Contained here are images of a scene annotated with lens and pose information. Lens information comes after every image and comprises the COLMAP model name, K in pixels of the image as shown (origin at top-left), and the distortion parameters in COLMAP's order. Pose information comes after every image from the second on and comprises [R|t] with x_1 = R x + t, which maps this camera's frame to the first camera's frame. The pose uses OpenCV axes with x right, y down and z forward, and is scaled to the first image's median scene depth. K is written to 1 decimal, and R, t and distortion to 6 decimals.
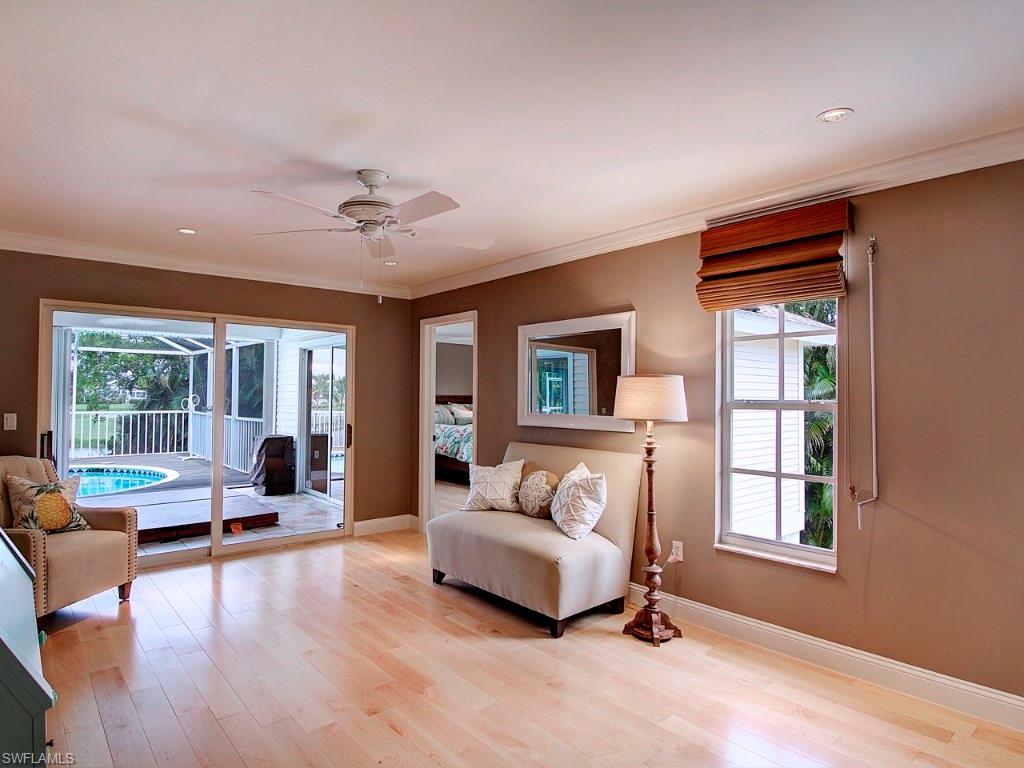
lens RADIAL K [[589.1, 0, 511.0], [0, 589.1, 384.0], [0, 0, 1]] dist [0.001489, -0.002639]
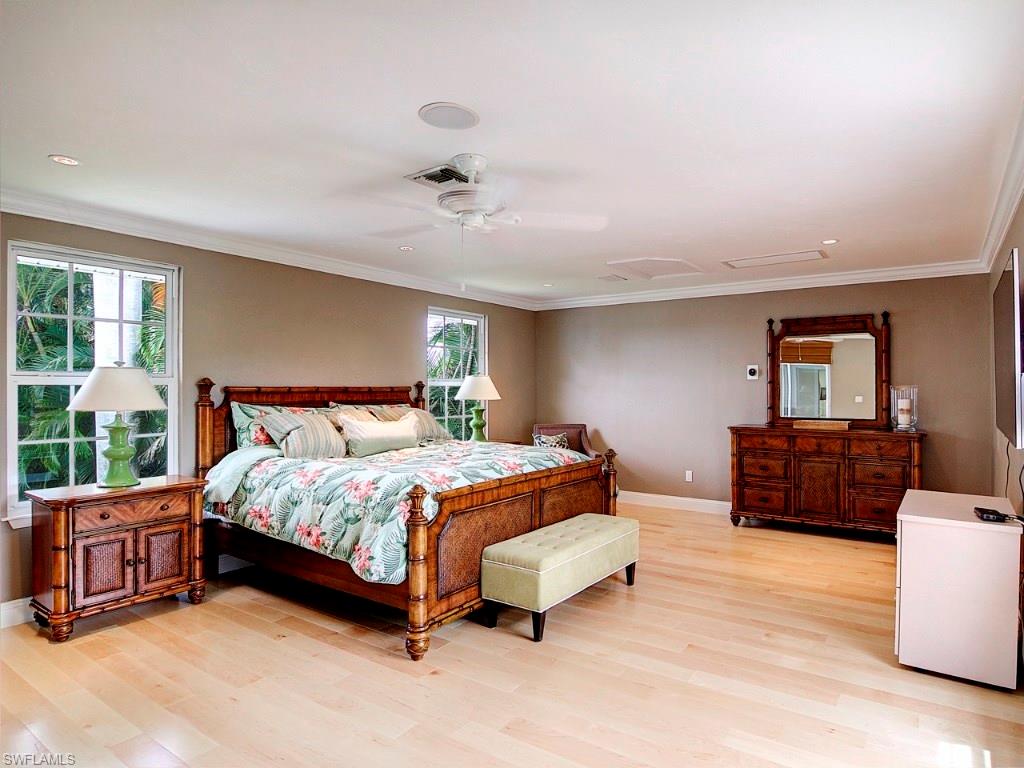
lens RADIAL K [[589.1, 0, 514.4], [0, 589.1, 386.0], [0, 0, 1]] dist [0.001489, -0.002639]
pose [[0.983056, -0.005407, 0.183227, -0.060302], [0.002579, 0.999874, 0.015670, 0.015165], [-0.183289, -0.014932, 0.982946, 0.634607]]
